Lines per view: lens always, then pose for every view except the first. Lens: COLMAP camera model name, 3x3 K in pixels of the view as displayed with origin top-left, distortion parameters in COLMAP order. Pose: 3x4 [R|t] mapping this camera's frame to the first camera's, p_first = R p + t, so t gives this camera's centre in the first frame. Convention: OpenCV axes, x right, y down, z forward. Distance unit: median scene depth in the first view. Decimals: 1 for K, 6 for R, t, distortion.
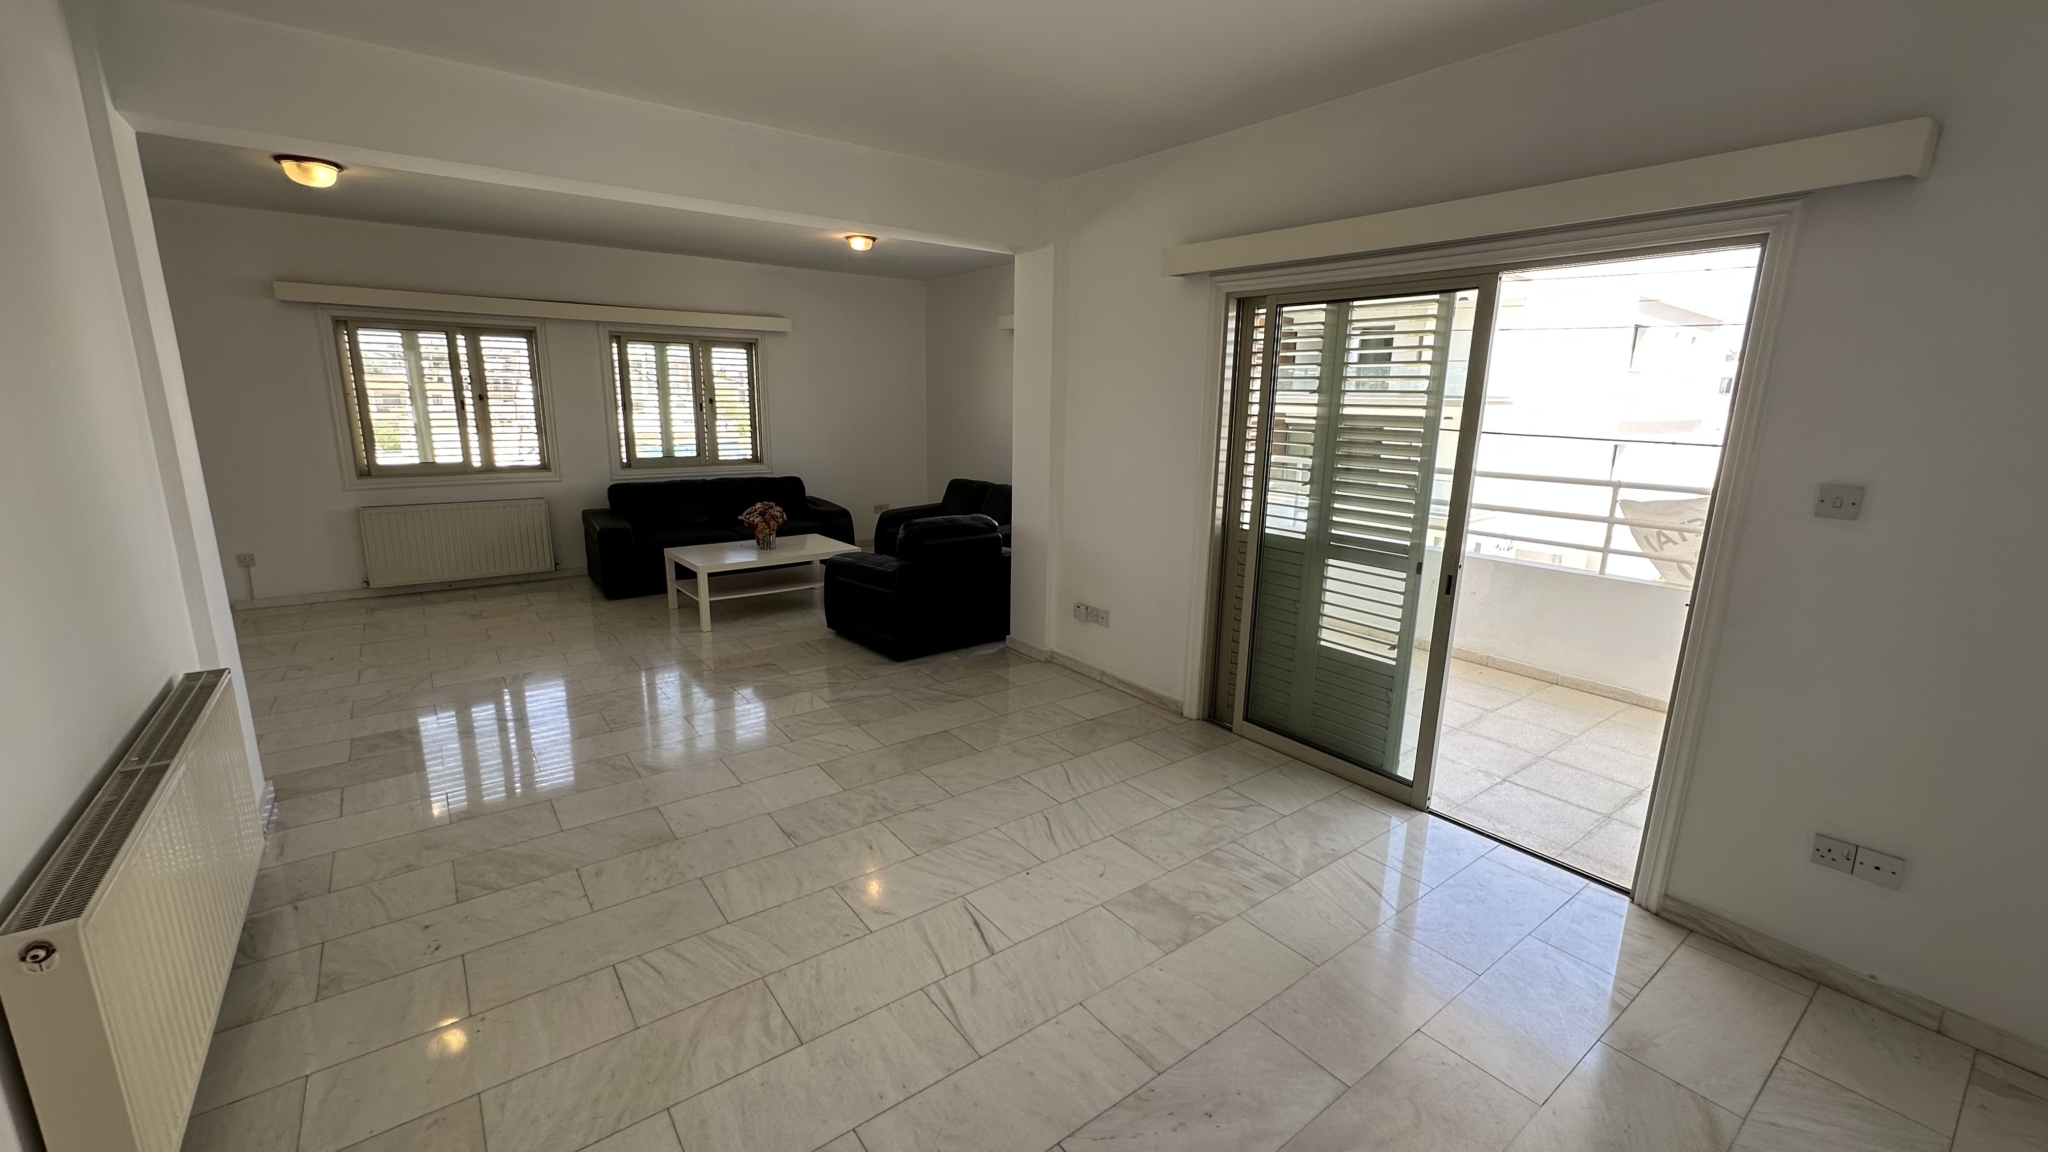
lens RADIAL K [[817.0, 0, 1026.3], [0, 817.0, 576.3], [0, 0, 1]] dist [-0.003529, 0.001027]
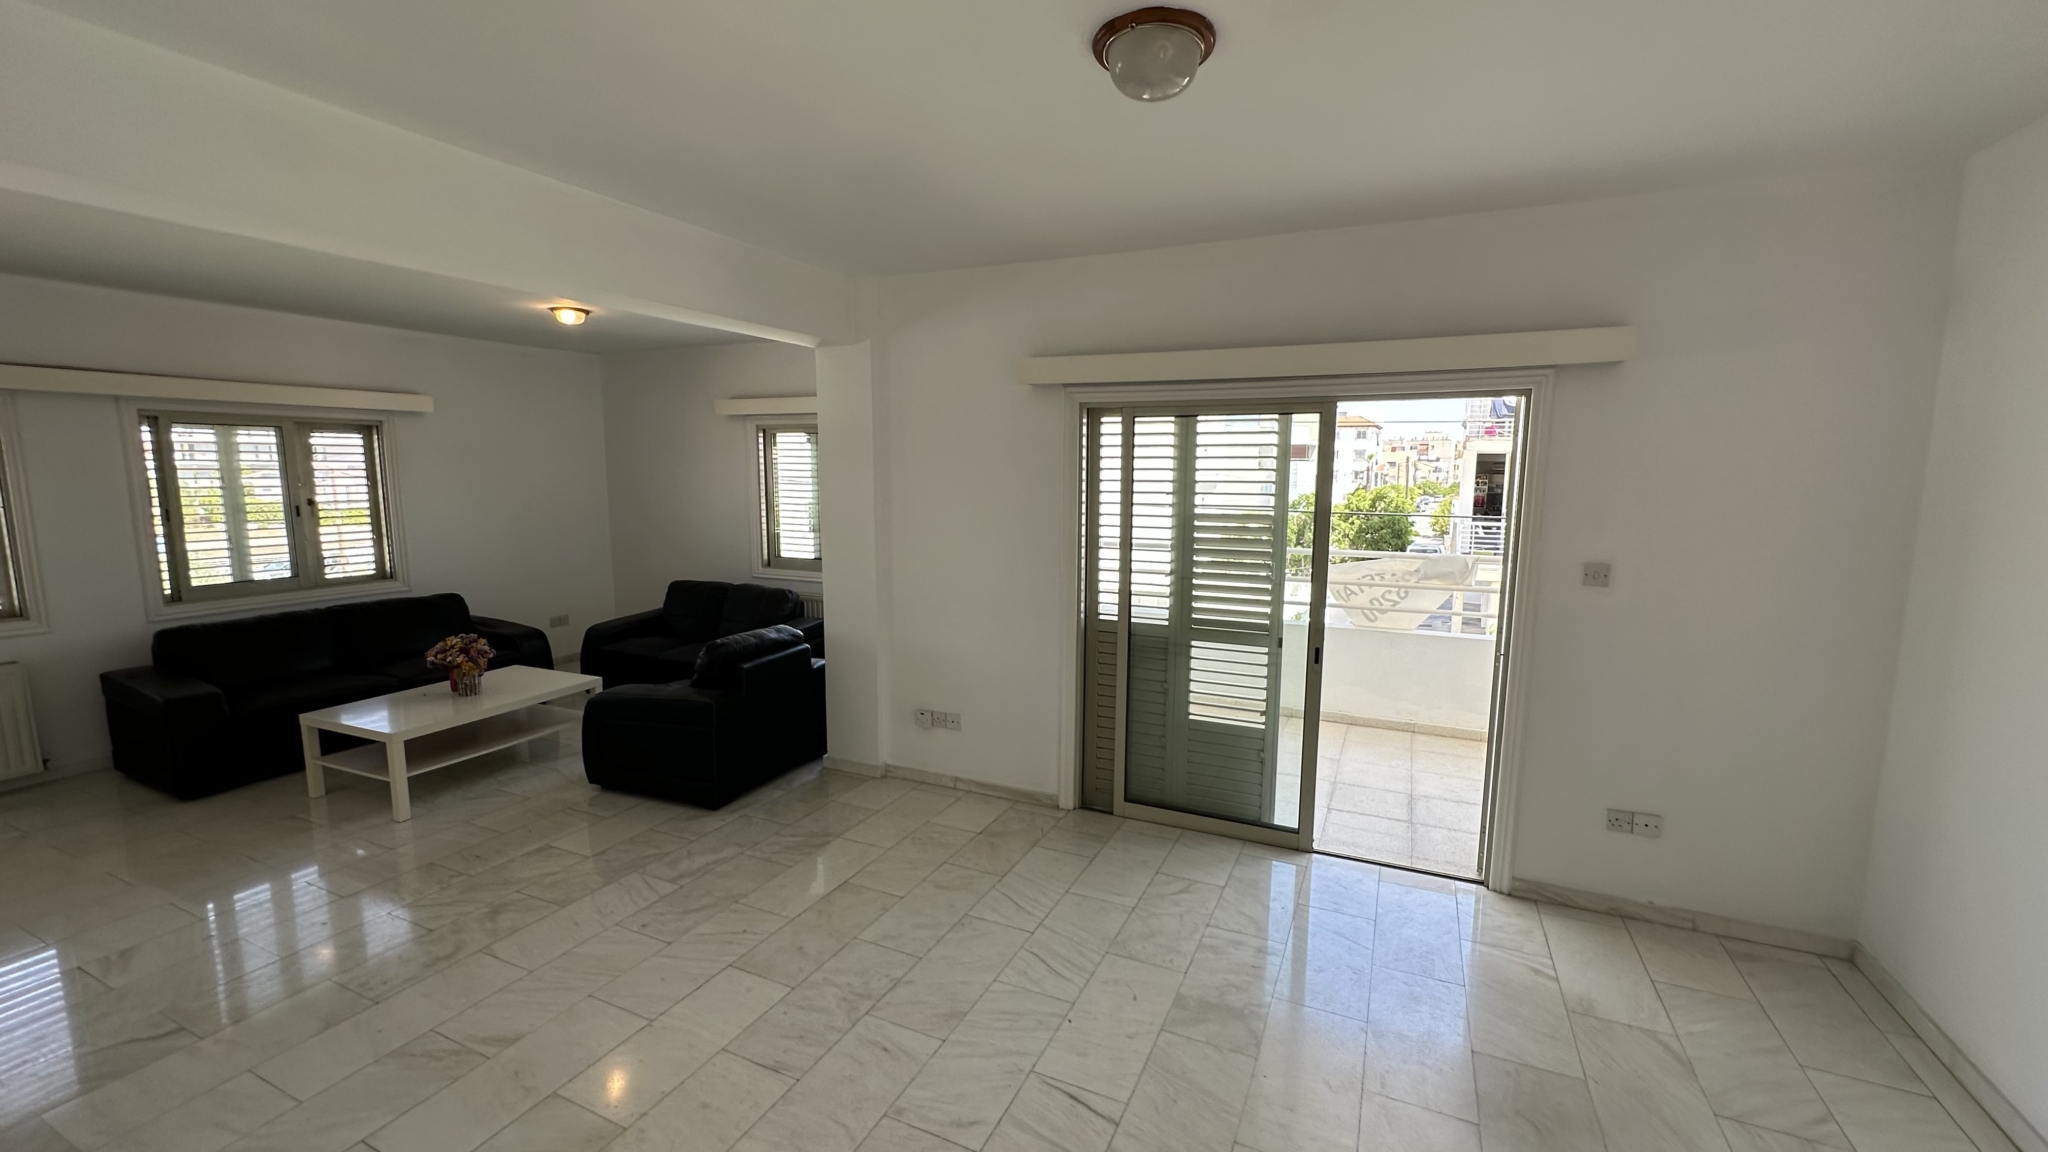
lens RADIAL K [[817.0, 0, 1029.1], [0, 817.0, 576.8], [0, 0, 1]] dist [-0.003529, 0.001027]
pose [[0.882883, -0.075119, 0.463546, -0.197370], [0.111678, 0.992389, -0.051887, -0.044578], [-0.456120, 0.097578, 0.884552, 0.065368]]
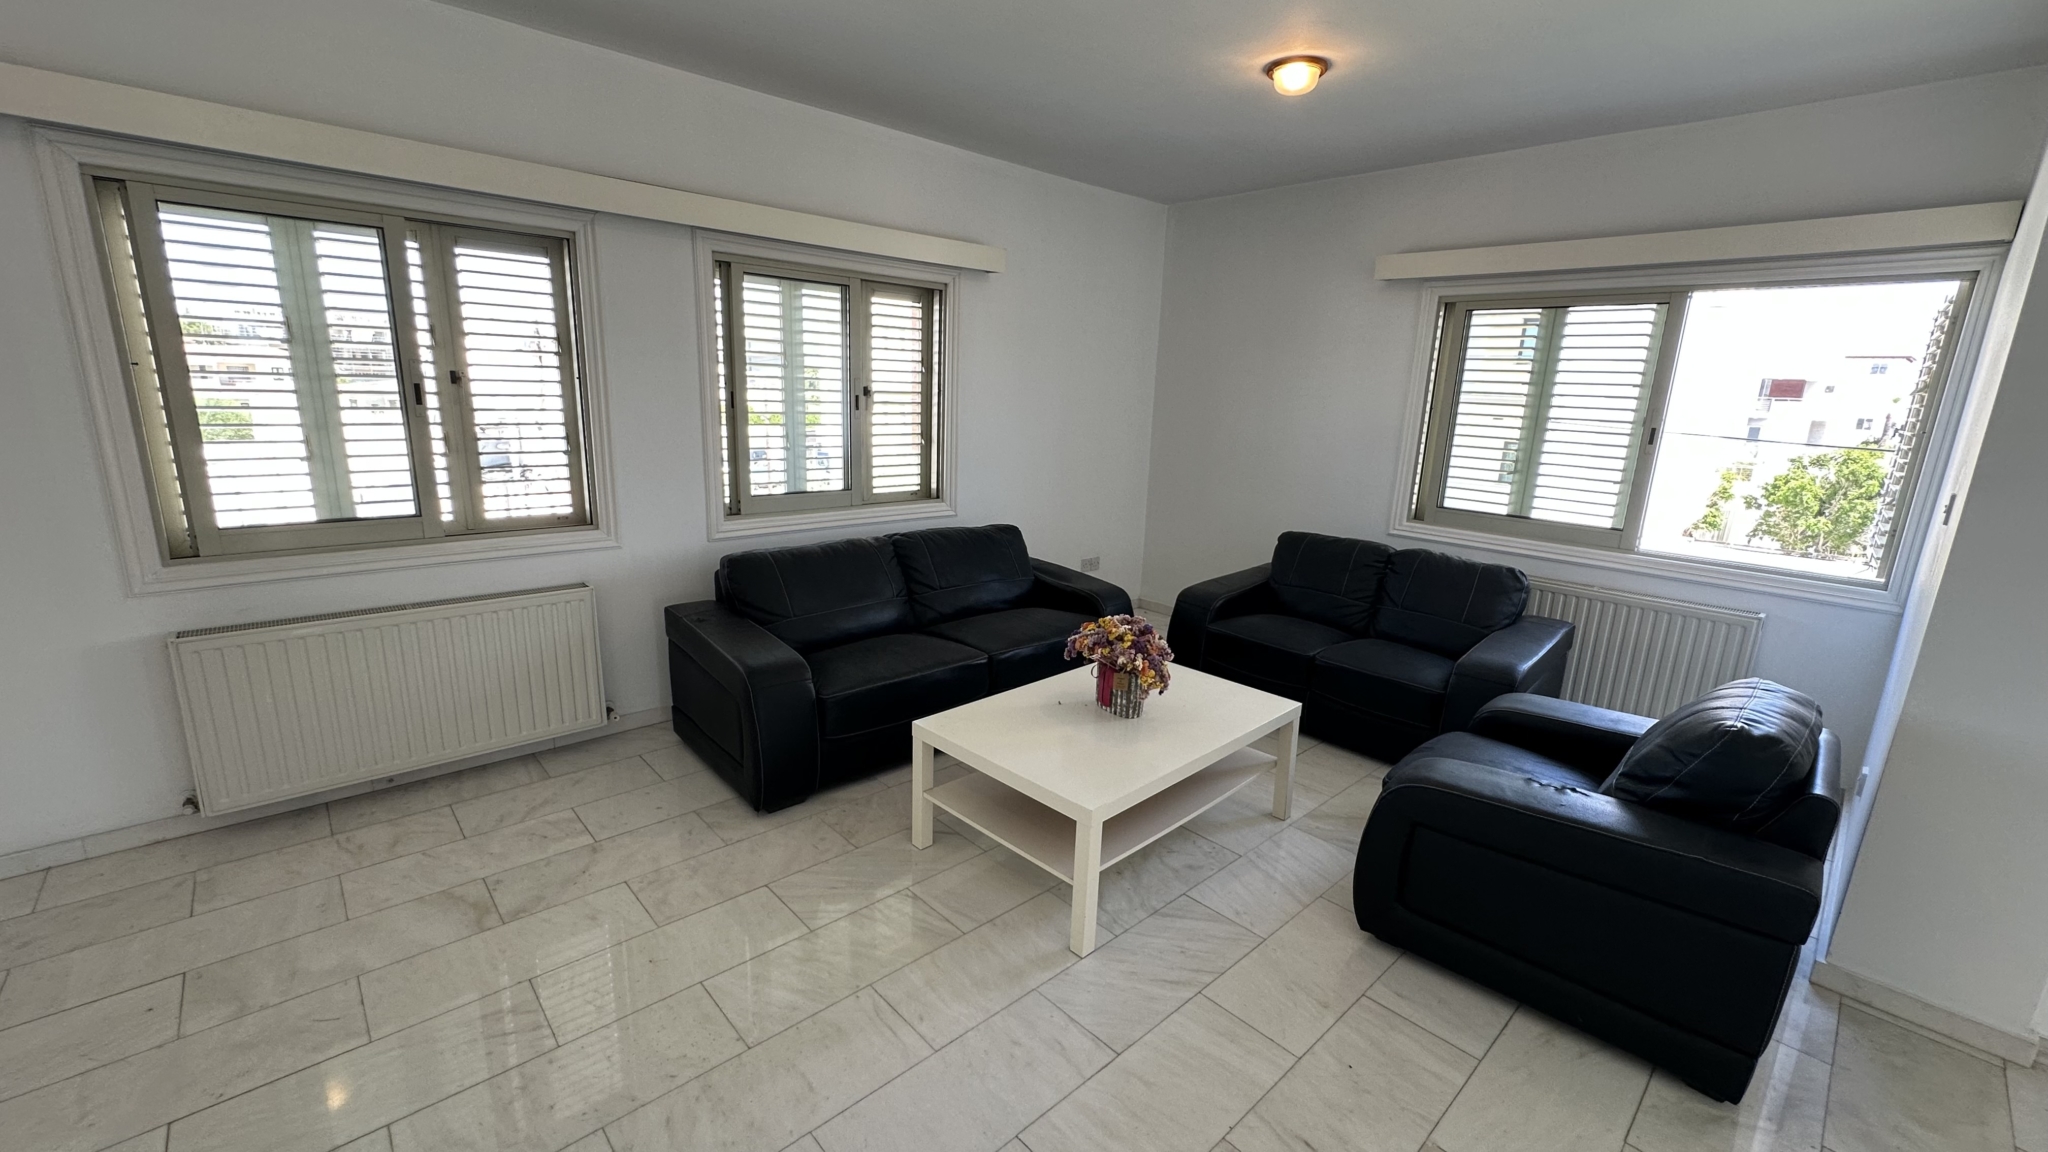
lens RADIAL K [[817.0, 0, 1022.3], [0, 817.0, 573.8], [0, 0, 1]] dist [-0.003529, 0.001027]
pose [[0.994787, -0.003850, 0.101899, -0.421050], [0.002673, 0.999928, 0.011688, -0.118932], [-0.101937, -0.011355, 0.994726, 0.534611]]
